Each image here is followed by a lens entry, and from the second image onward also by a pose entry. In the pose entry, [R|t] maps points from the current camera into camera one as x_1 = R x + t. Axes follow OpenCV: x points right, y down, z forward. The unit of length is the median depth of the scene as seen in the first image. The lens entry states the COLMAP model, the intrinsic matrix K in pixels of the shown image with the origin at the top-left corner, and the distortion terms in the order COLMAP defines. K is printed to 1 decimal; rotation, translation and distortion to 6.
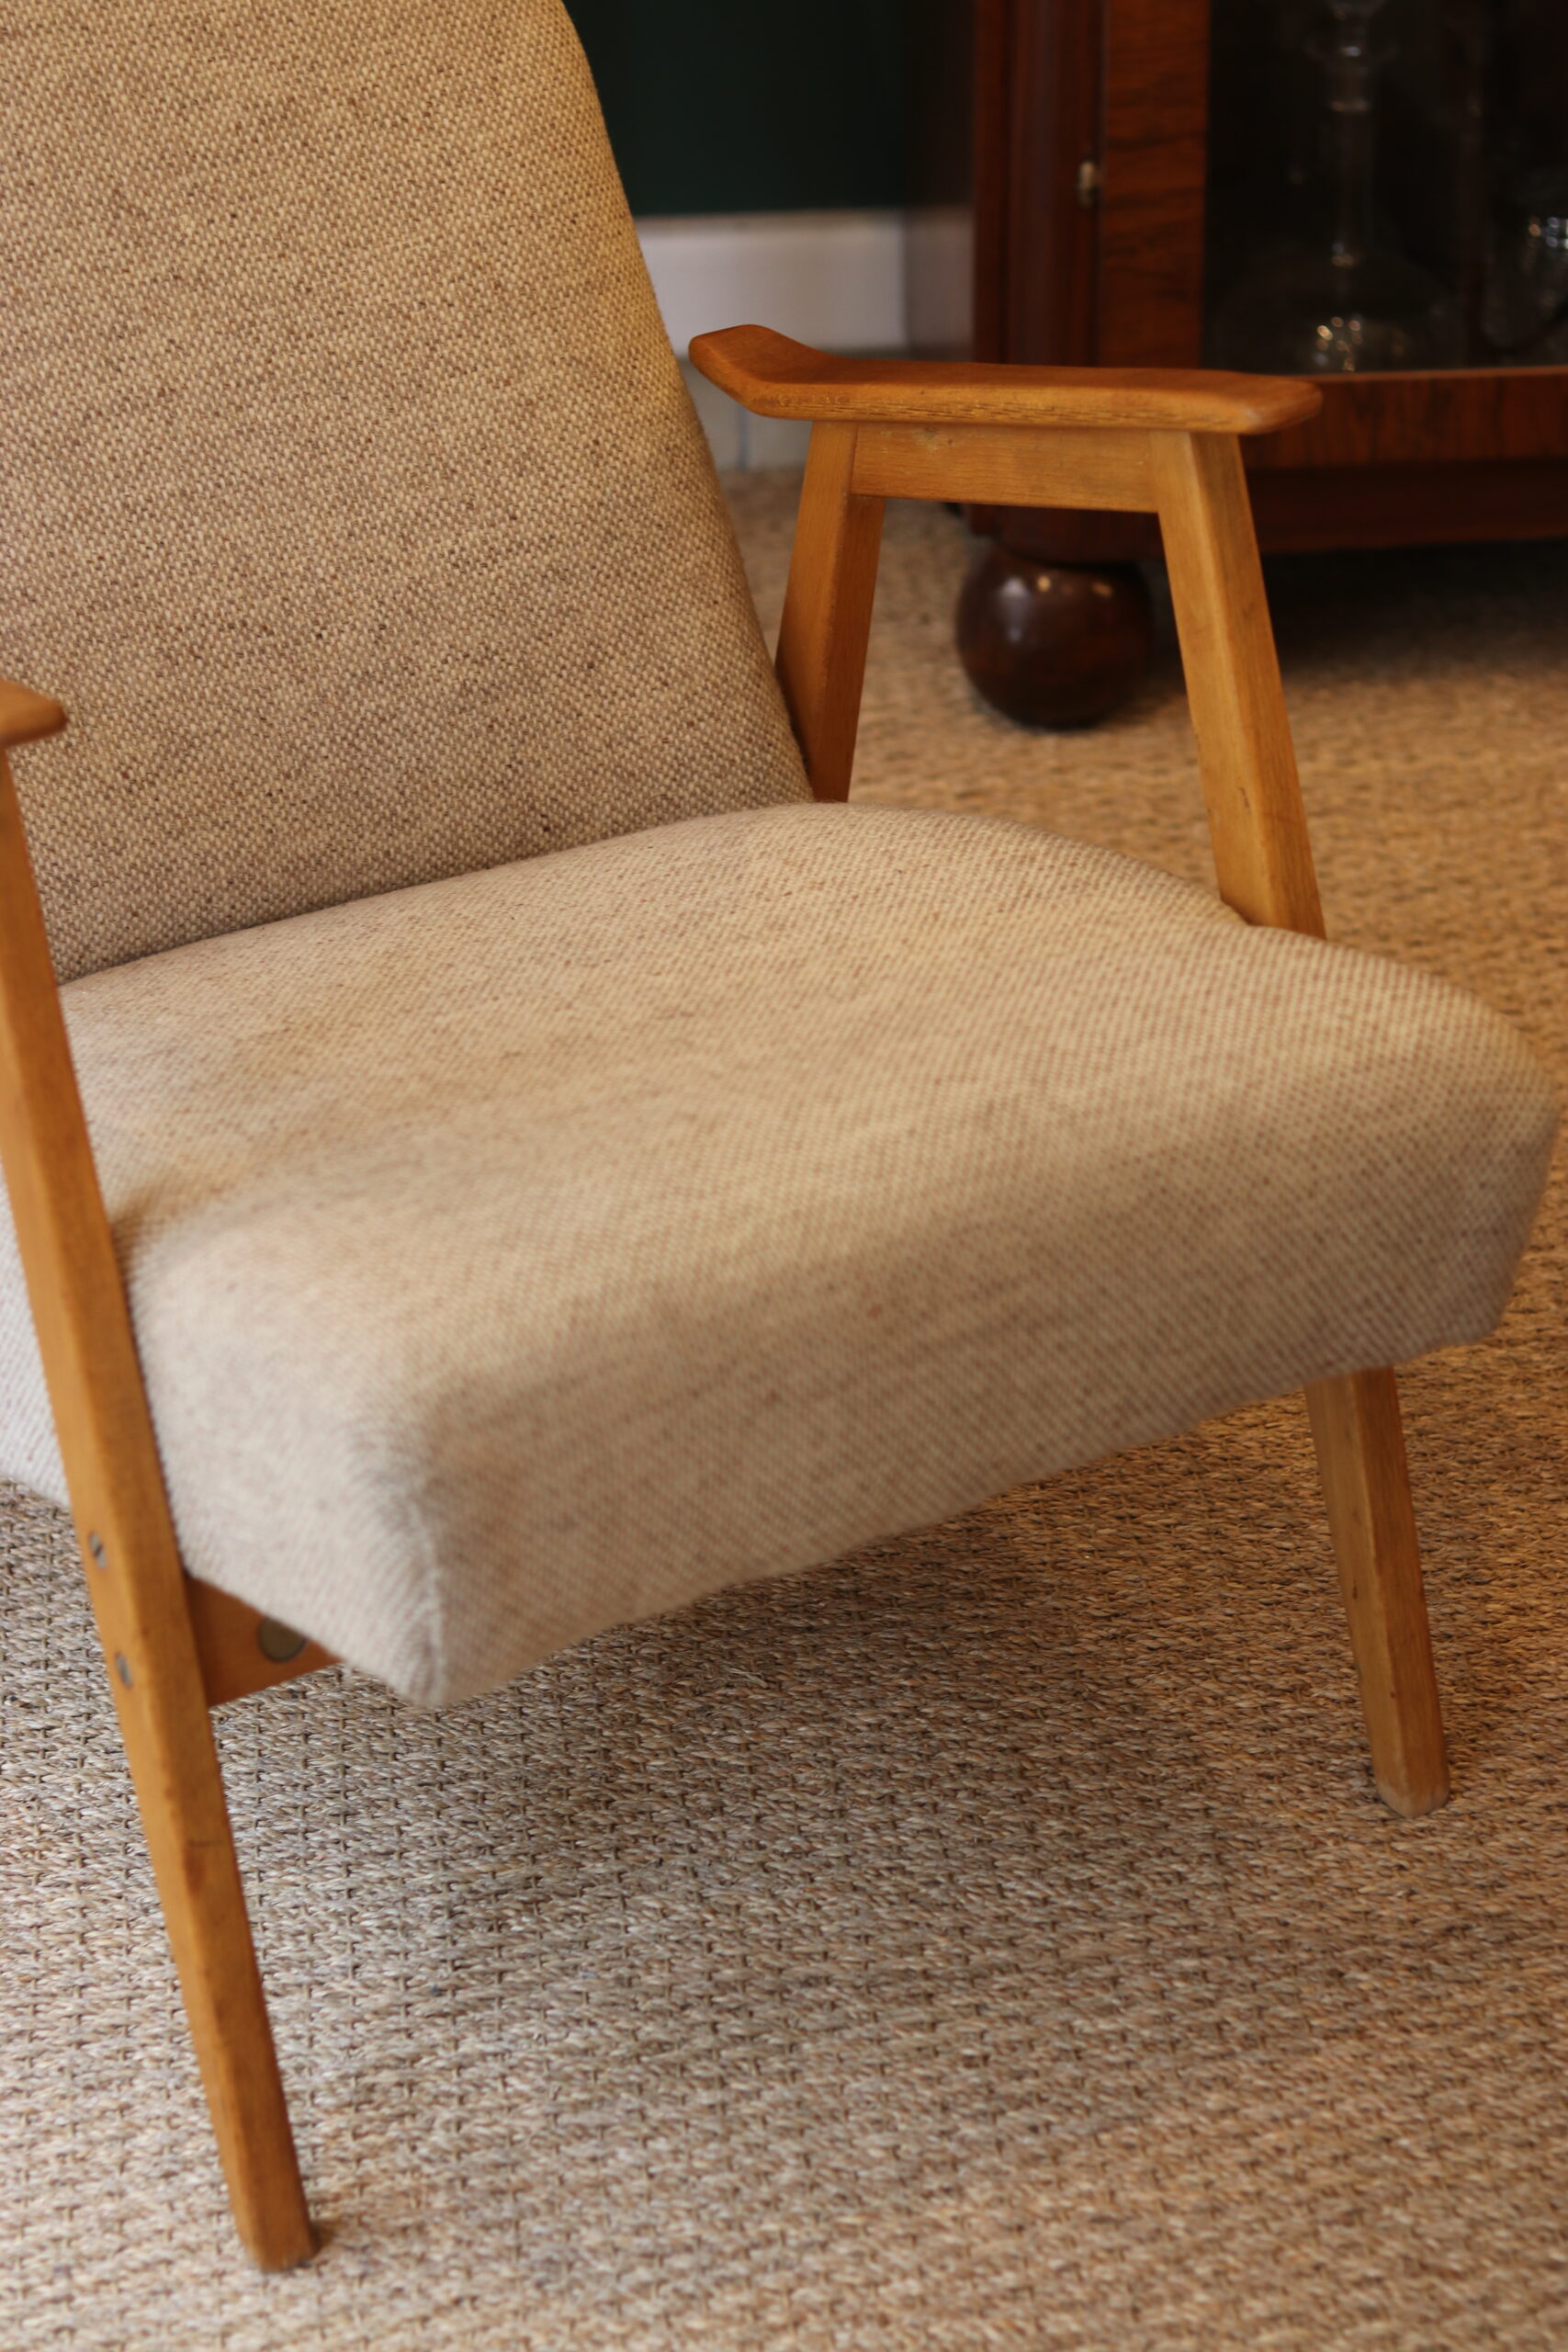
lens RADIAL K [[5552.9, 0, 784.0], [0, 5552.9, 1176.0], [0, 0, 1]] dist [-0.092998, -0.125122]
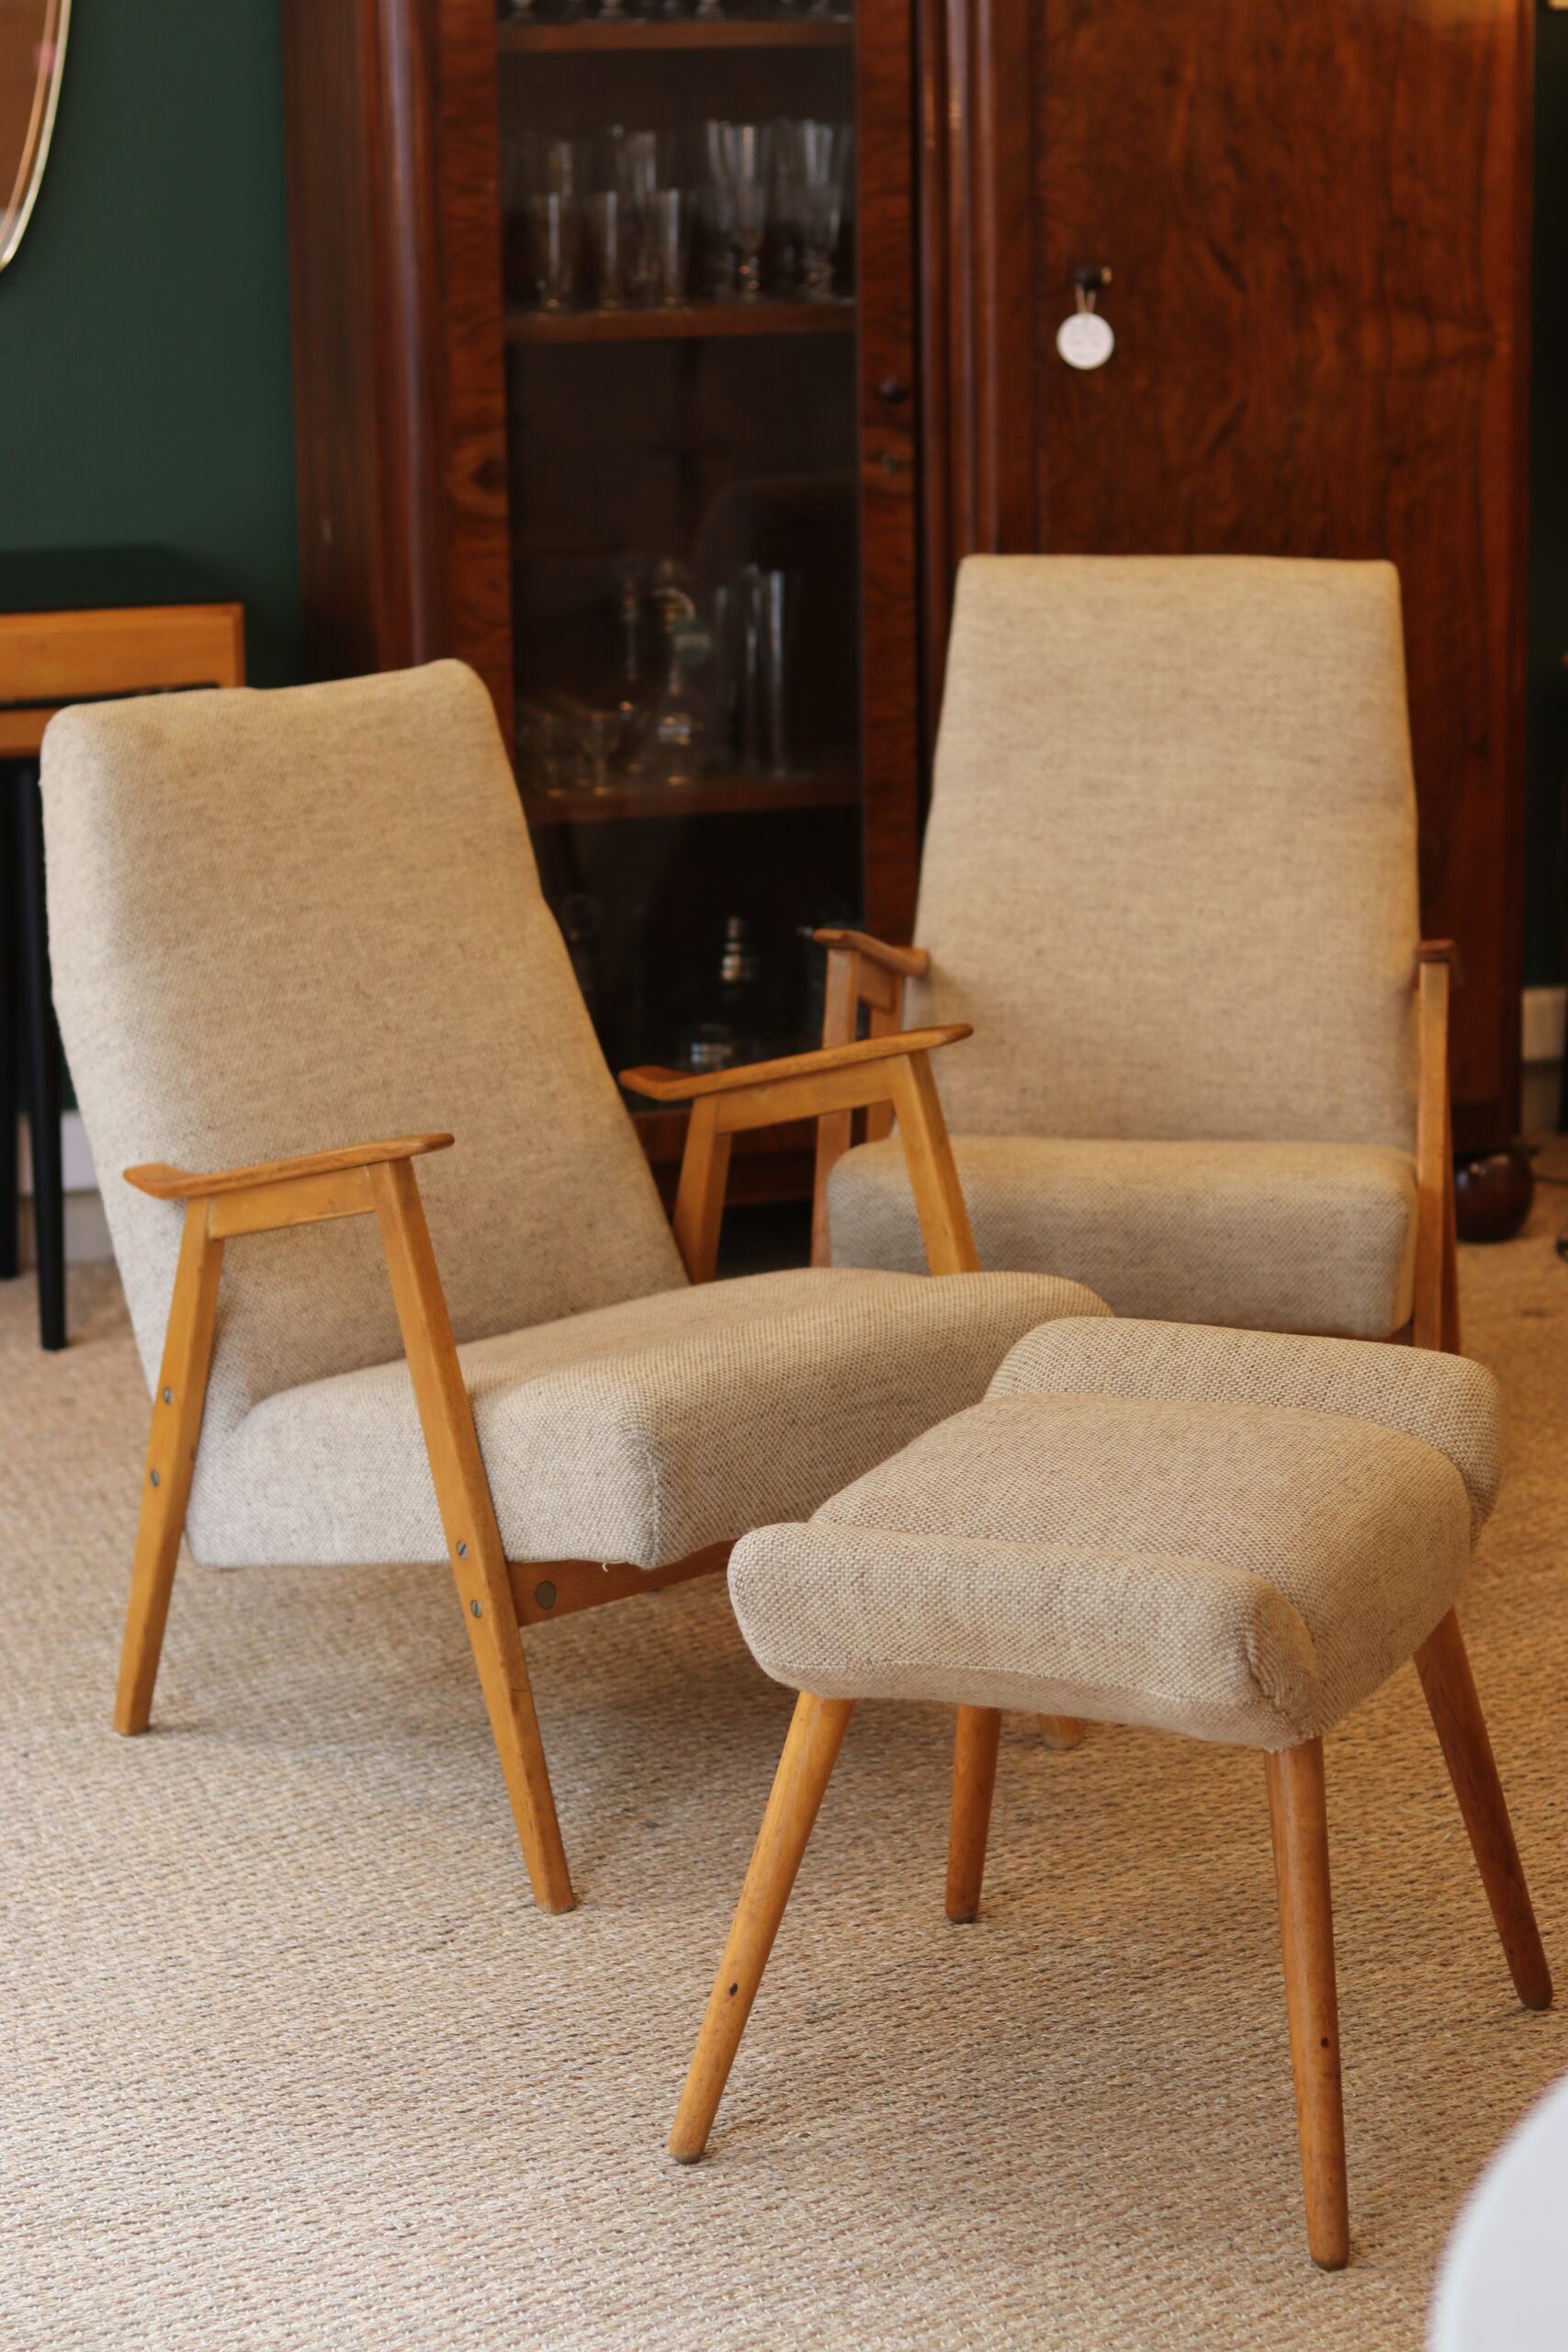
lens RADIAL K [[5552.9, 0, 784.0], [0, 5552.9, 1176.0], [0, 0, 1]] dist [-0.092998, -0.125122]
pose [[0.987762, -0.048597, 0.148206, -0.268566], [0.086312, 0.961773, -0.259889, 0.425054], [-0.129911, 0.269500, 0.954197, -0.924760]]
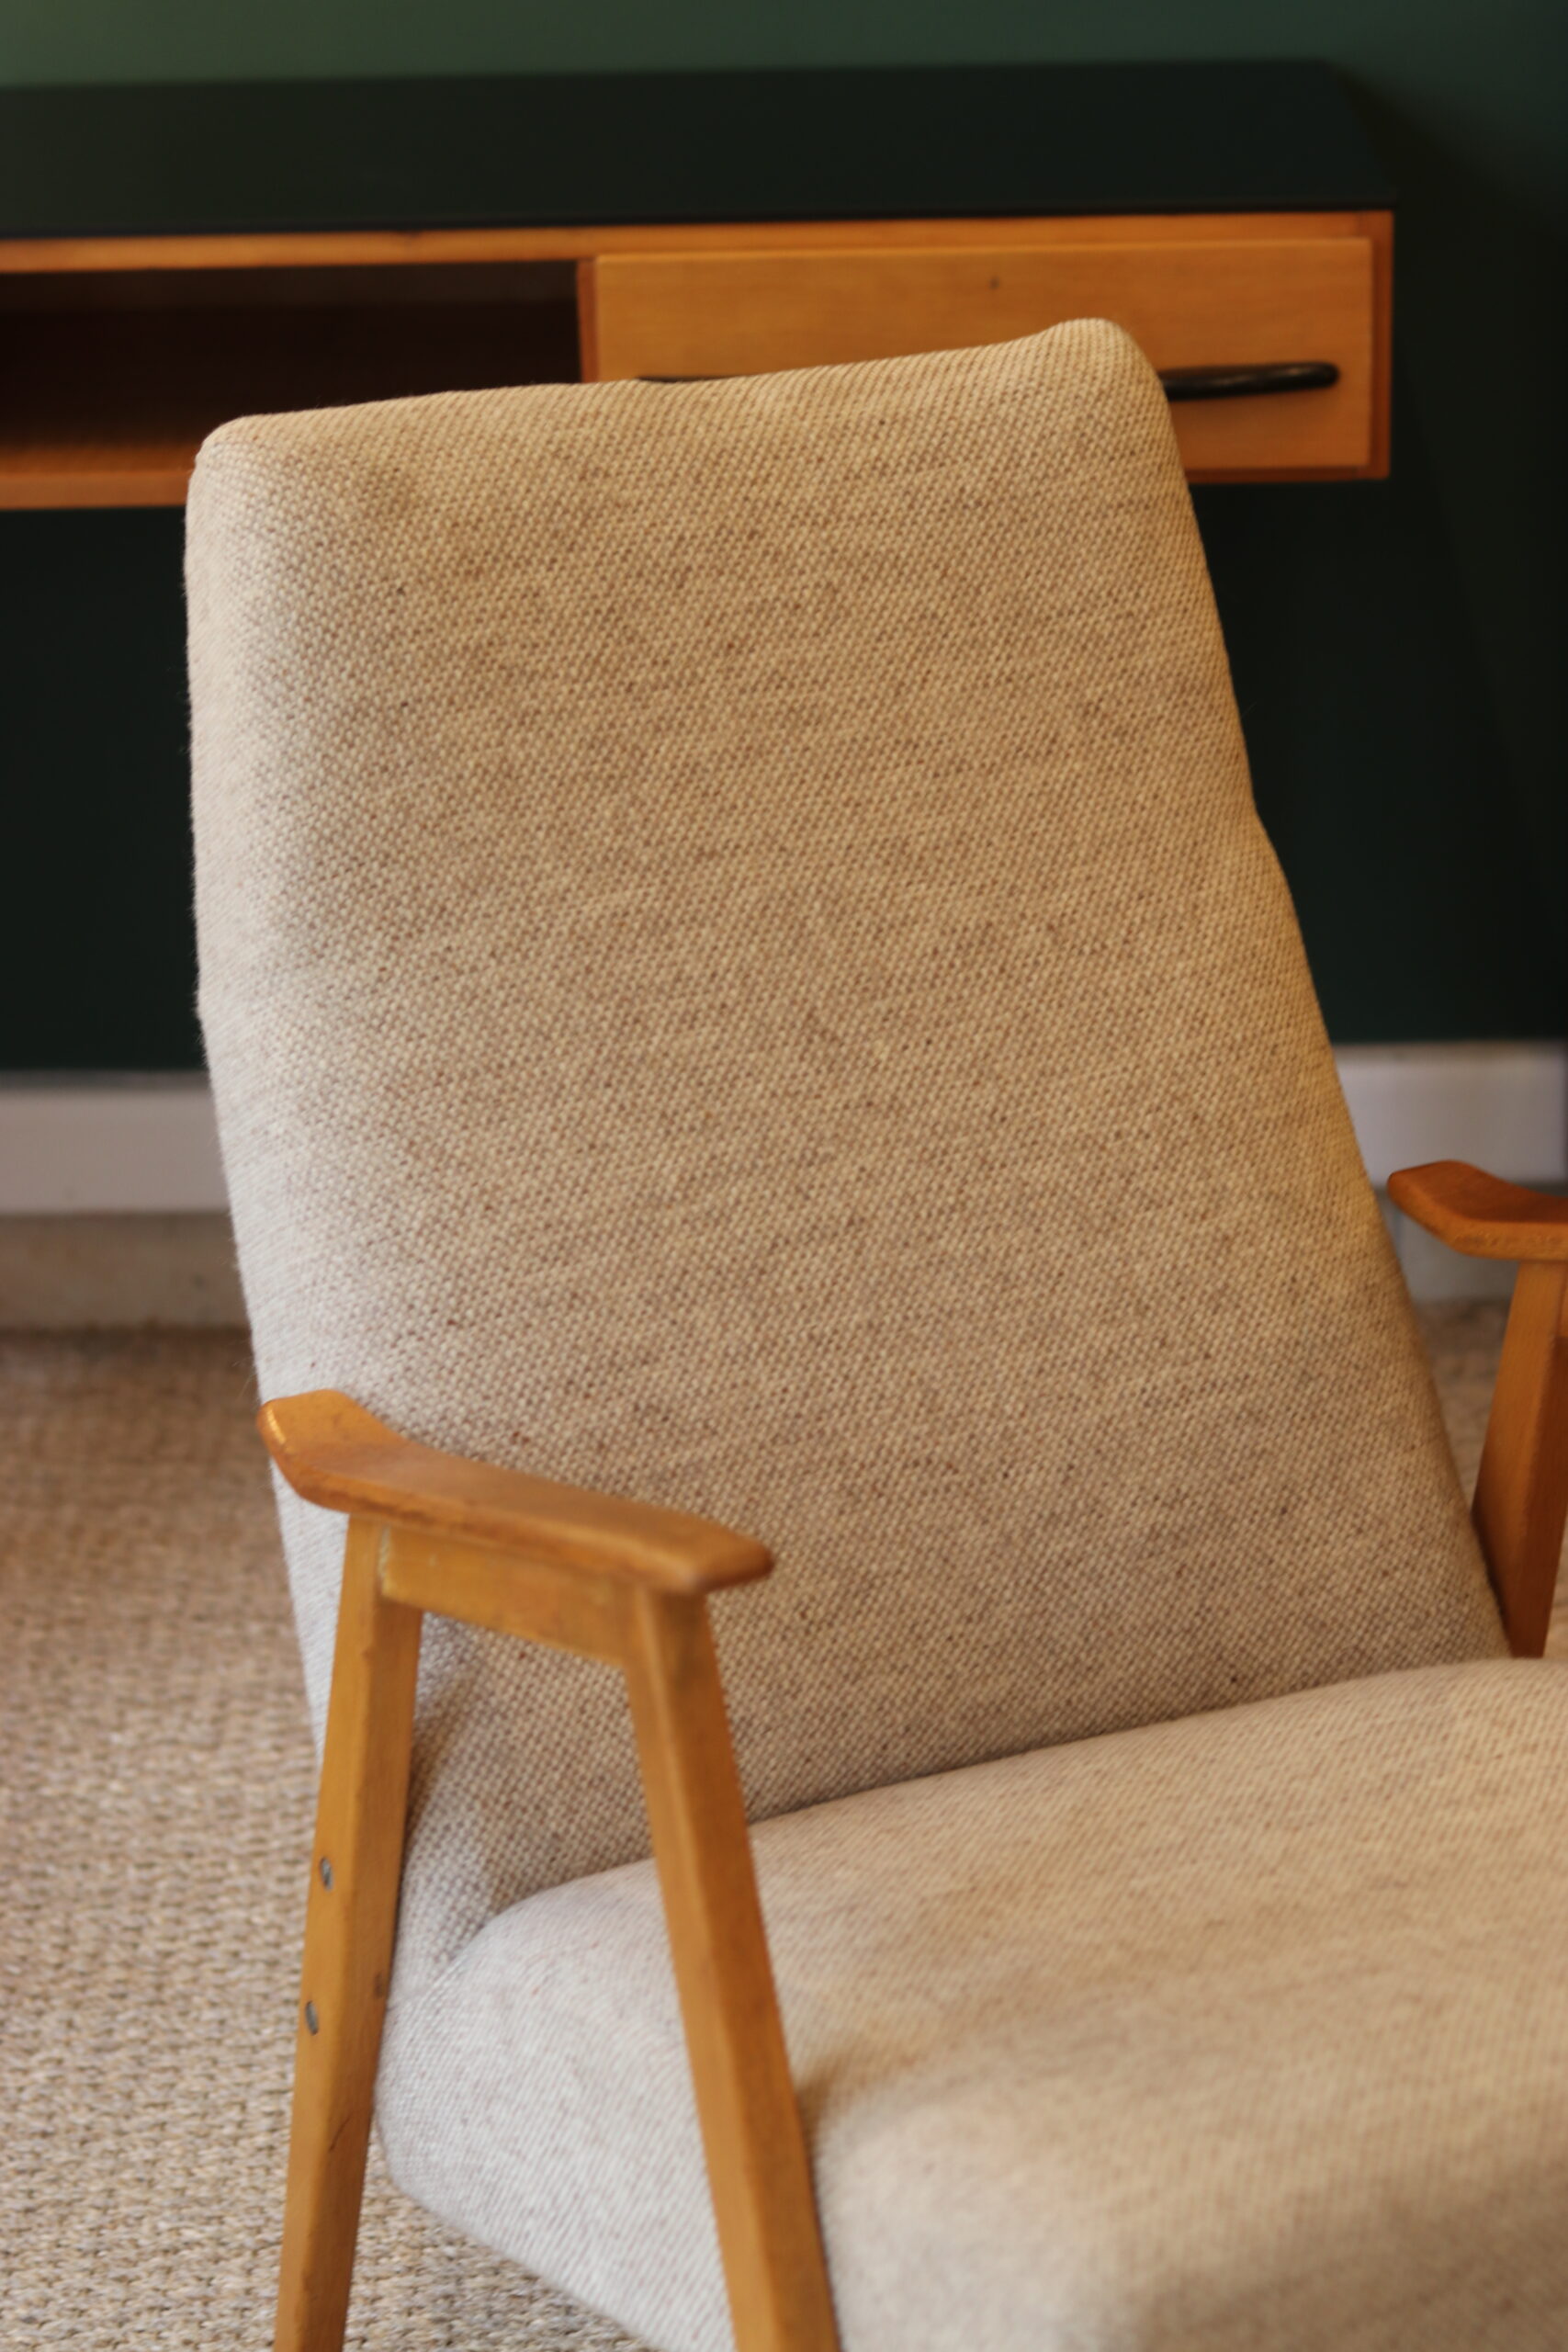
lens RADIAL K [[5552.9, 0, 784.0], [0, 5552.9, 1176.0], [0, 0, 1]] dist [-0.092998, -0.125122]
pose [[0.994874, 0.014459, -0.100081, -0.026836], [-0.028923, 0.989063, -0.144627, -0.008261], [0.096895, 0.146780, 0.984412, 0.039296]]
